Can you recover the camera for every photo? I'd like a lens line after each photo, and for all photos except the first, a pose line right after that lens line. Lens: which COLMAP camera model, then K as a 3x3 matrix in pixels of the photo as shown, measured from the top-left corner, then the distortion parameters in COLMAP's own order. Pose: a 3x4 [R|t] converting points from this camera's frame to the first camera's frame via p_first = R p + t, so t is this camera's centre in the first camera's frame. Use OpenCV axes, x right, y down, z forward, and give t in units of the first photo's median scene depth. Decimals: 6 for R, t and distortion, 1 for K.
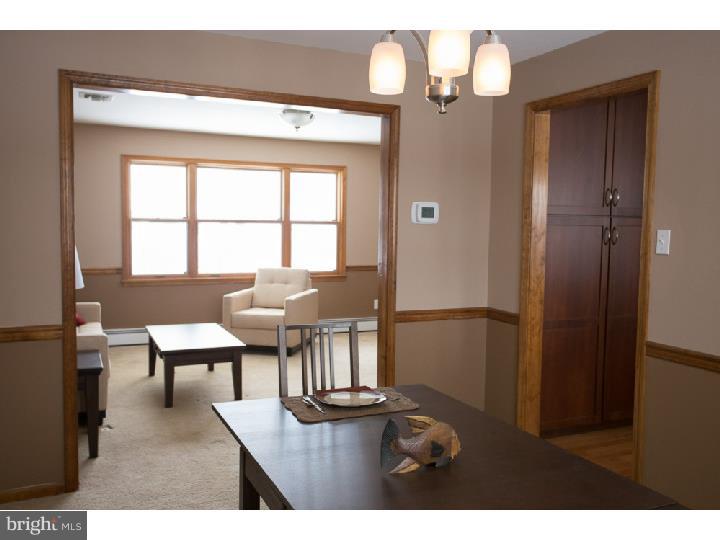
lens RADIAL K [[673.3, 0, 360.8], [0, 673.3, 270.3], [0, 0, 1]] dist [-0.011016, 0.000000]
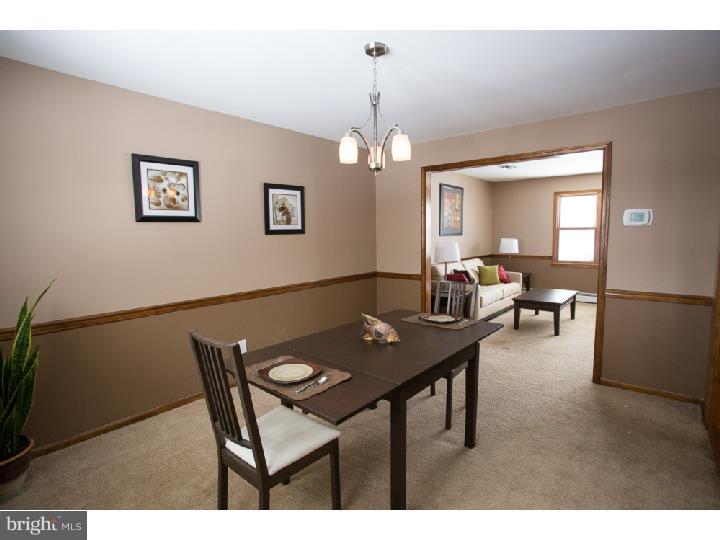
lens RADIAL K [[365.0, 0, 360.4], [0, 365.0, 267.7], [0, 0, 1]] dist [0.001004, 0.000172]
pose [[0.421627, 0.065288, -0.904416, 0.438515], [-0.043458, 0.997713, 0.051764, -0.001341], [0.905727, 0.017479, 0.423500, 0.175511]]
